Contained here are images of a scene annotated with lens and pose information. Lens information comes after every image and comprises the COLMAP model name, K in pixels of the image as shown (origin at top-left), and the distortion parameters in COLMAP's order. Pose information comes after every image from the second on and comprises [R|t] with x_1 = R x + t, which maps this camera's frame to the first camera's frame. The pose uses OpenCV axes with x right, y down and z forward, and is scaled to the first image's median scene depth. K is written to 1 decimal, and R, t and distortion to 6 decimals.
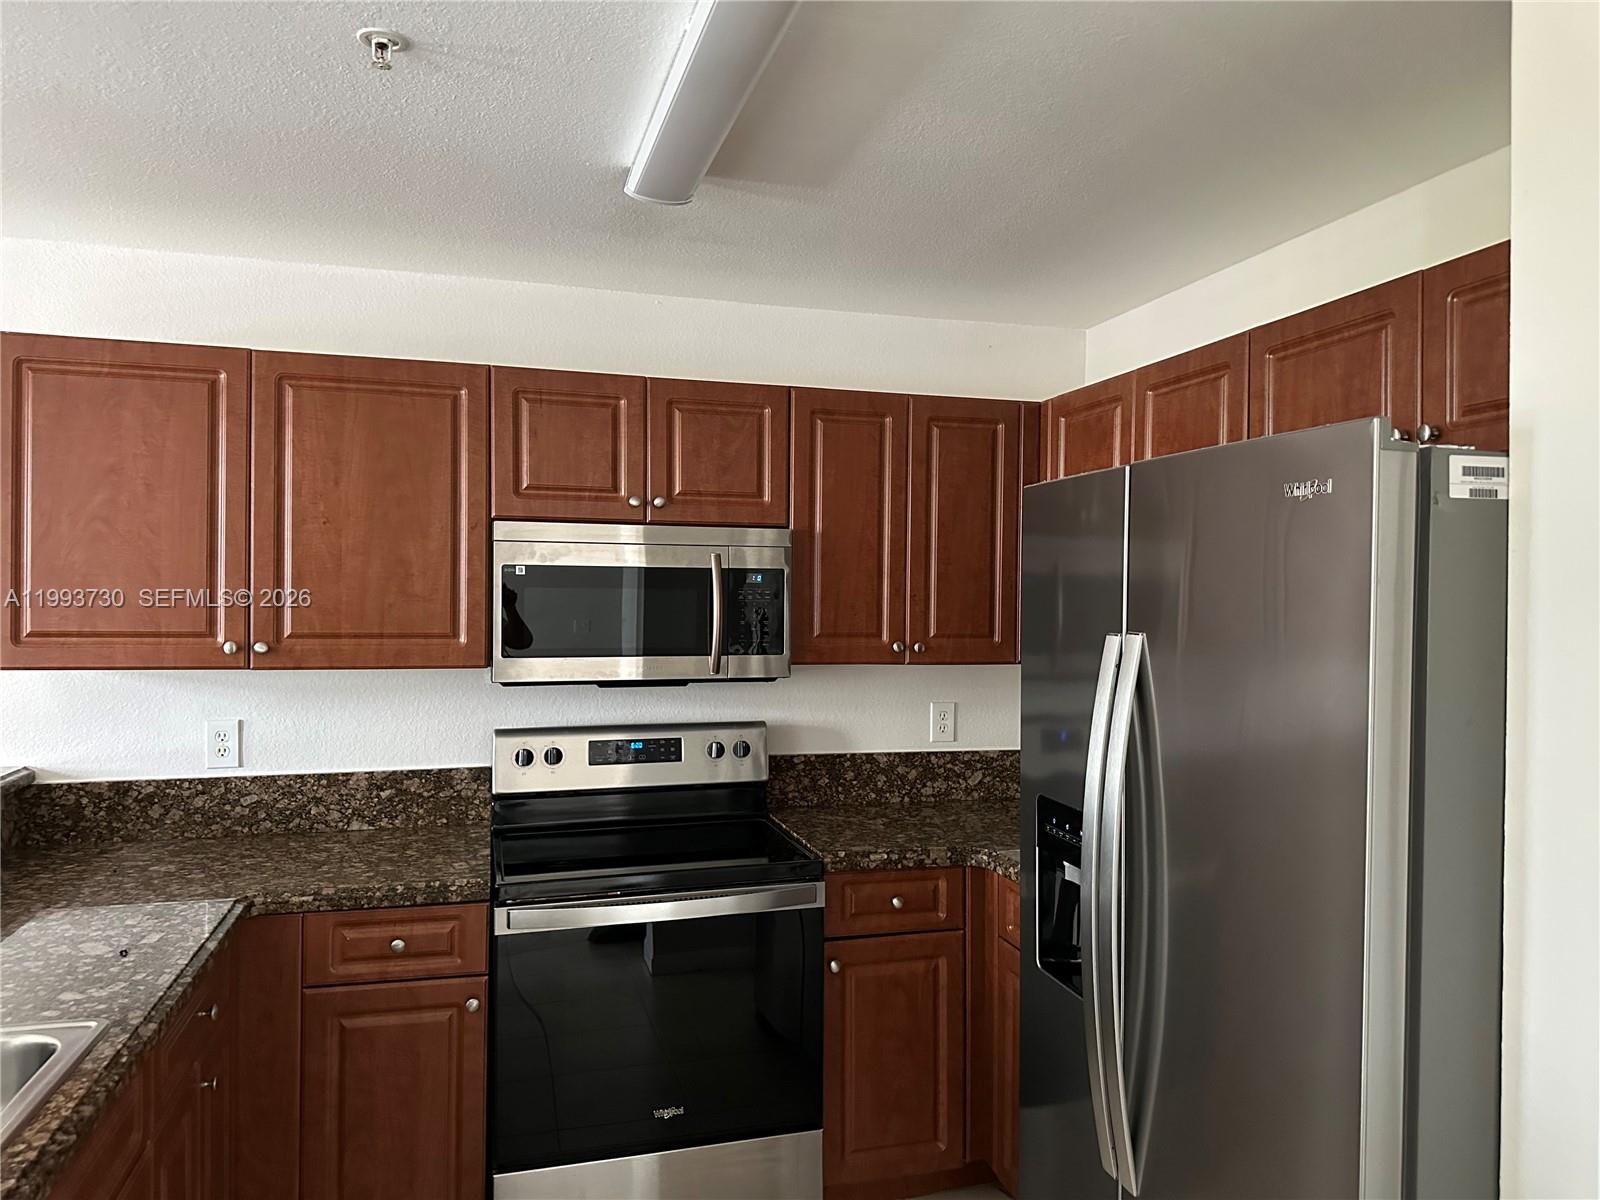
lens RADIAL K [[1111.7, 0, 823.5], [0, 1111.7, 595.6], [0, 0, 1]] dist [0.035316, -0.053044]
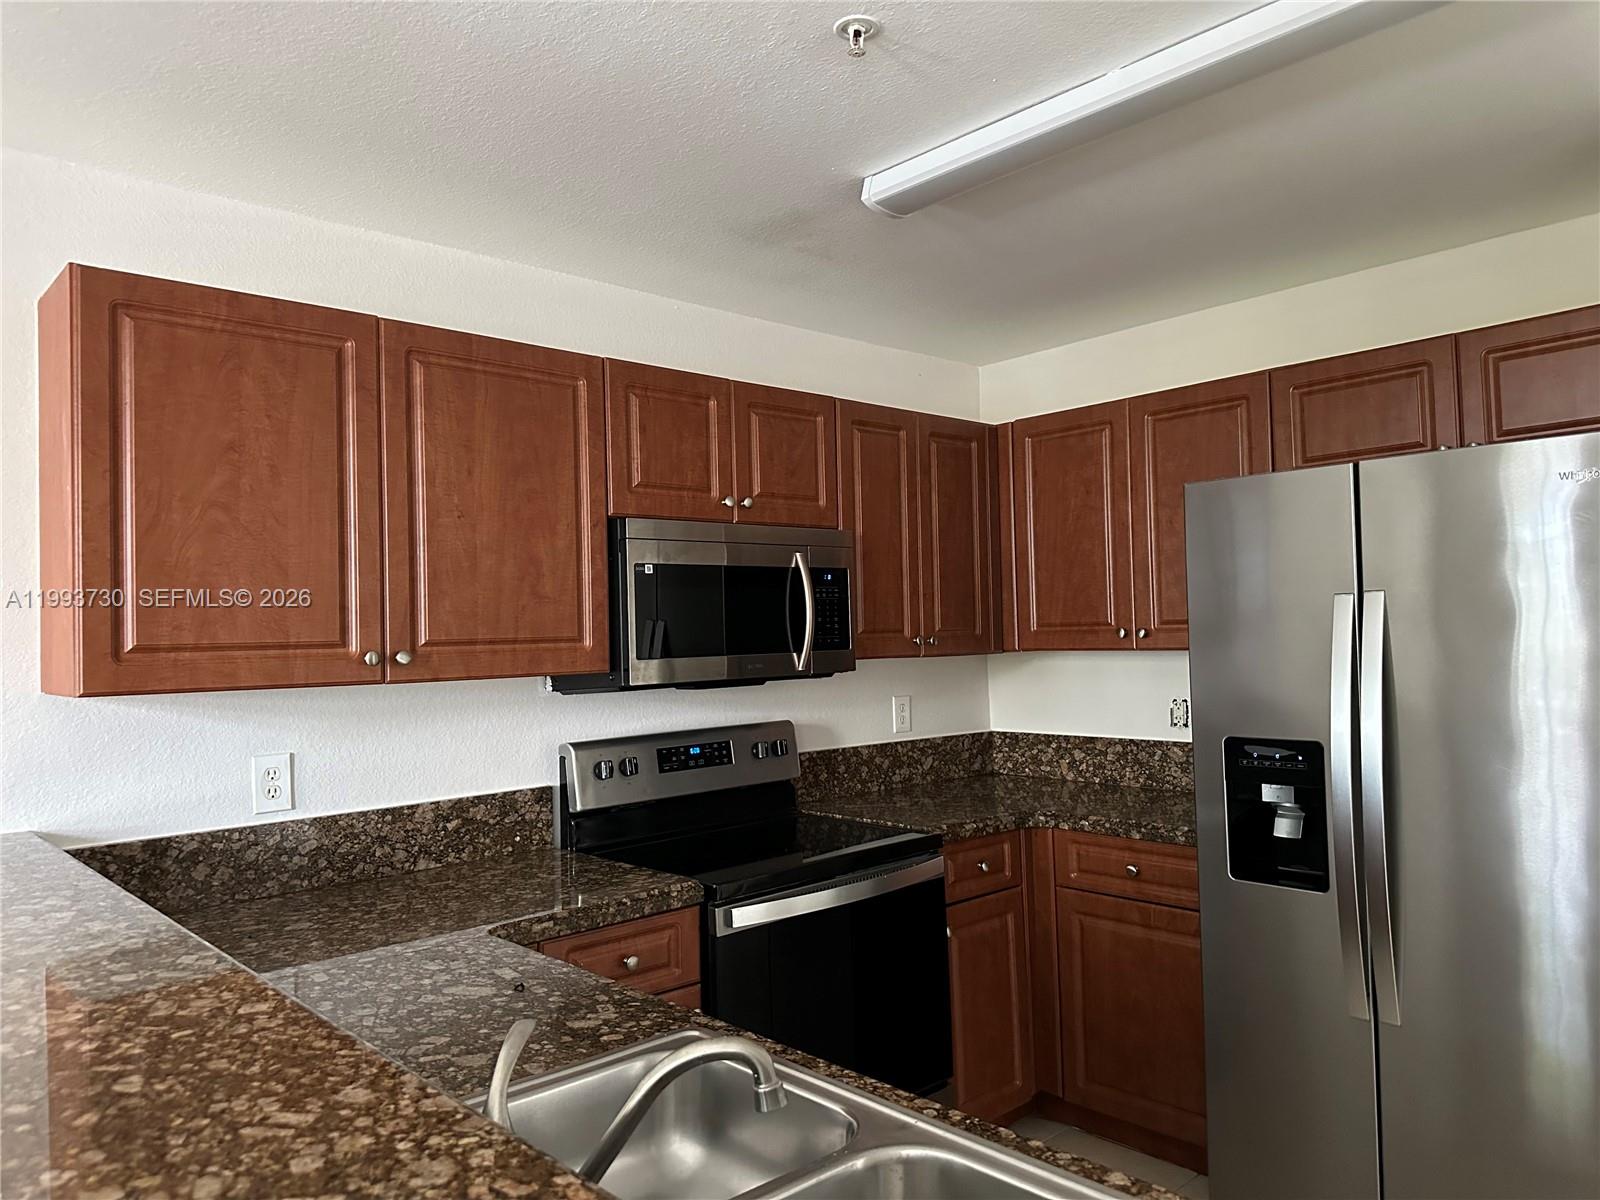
lens RADIAL K [[1111.7, 0, 804.3], [0, 1111.7, 600.1], [0, 0, 1]] dist [0.035316, -0.053044]
pose [[0.899342, -0.021805, 0.436702, -0.577942], [0.036985, 0.998970, -0.026287, 0.034909], [-0.435679, 0.039792, 0.899222, 0.074945]]
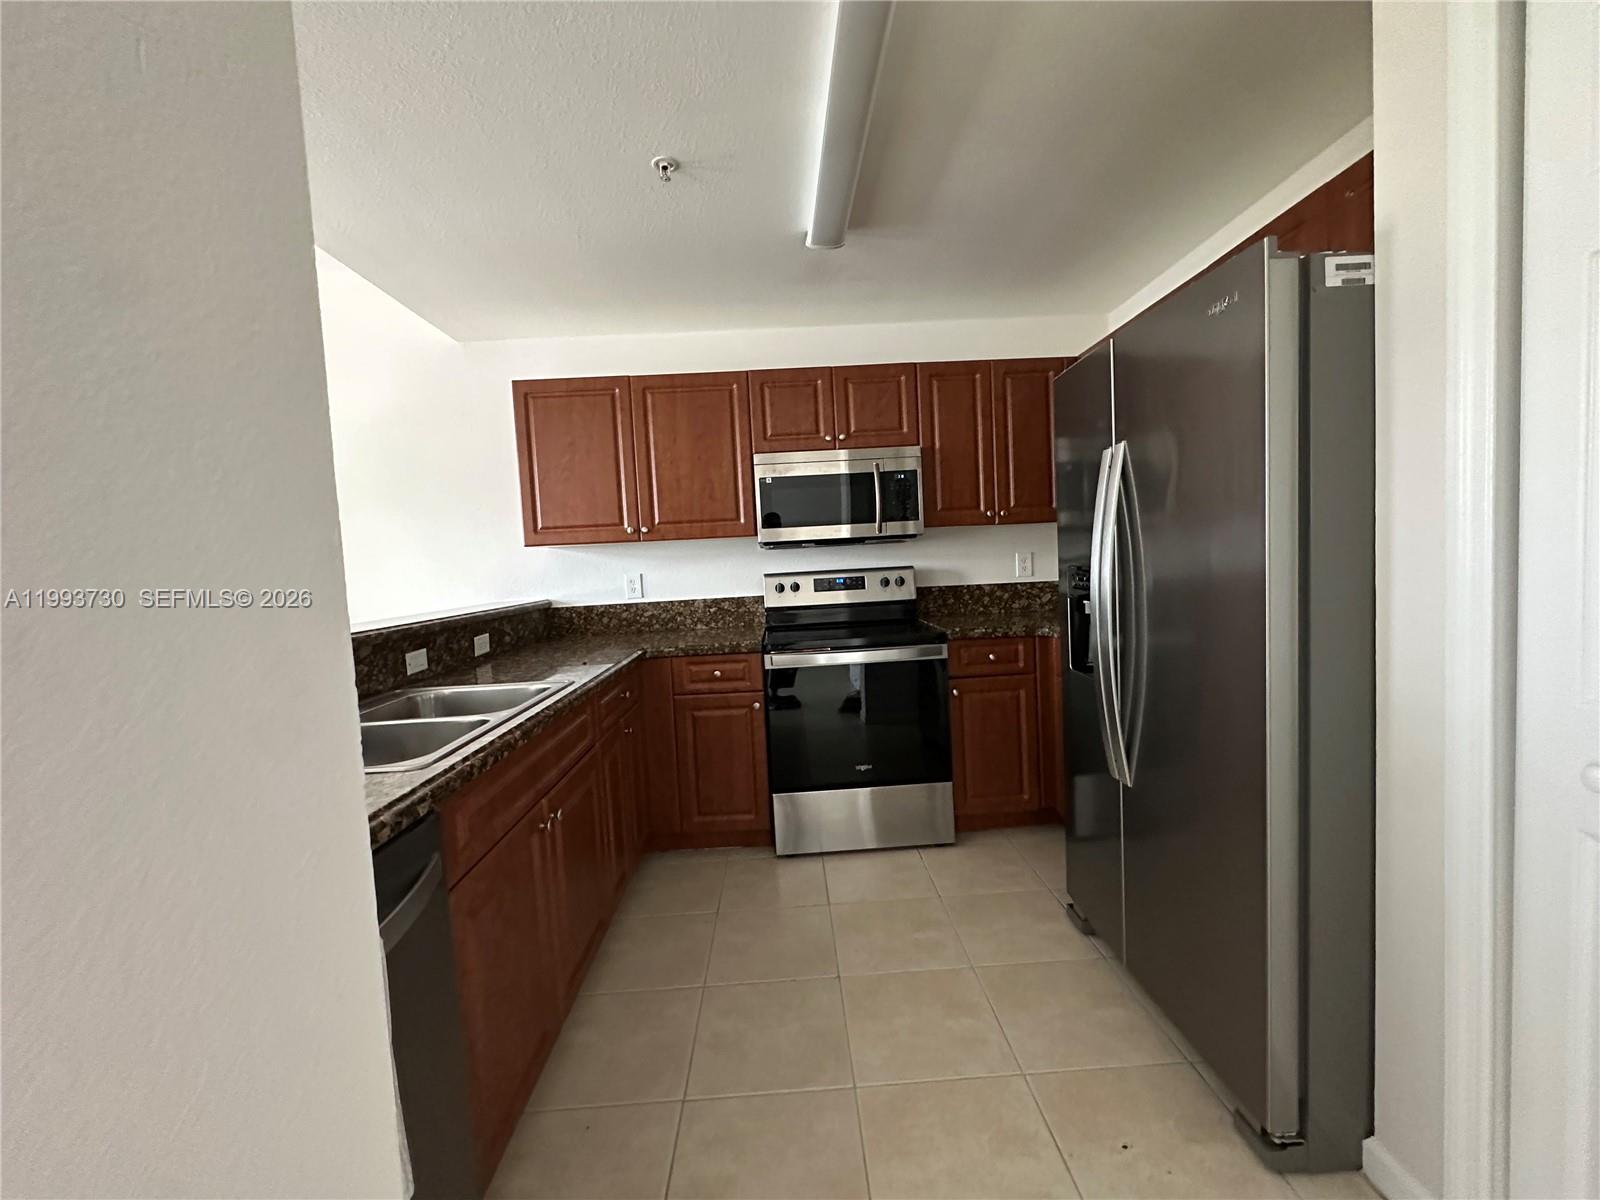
lens RADIAL K [[640.4, 0, 796.7], [0, 640.4, 597.4], [0, 0, 1]] dist [-0.007151, -0.001472]
pose [[0.961459, -0.043728, -0.271450, 0.048623], [0.060401, 0.996746, 0.053370, 0.116424], [0.268233, -0.067709, 0.960972, -0.010919]]
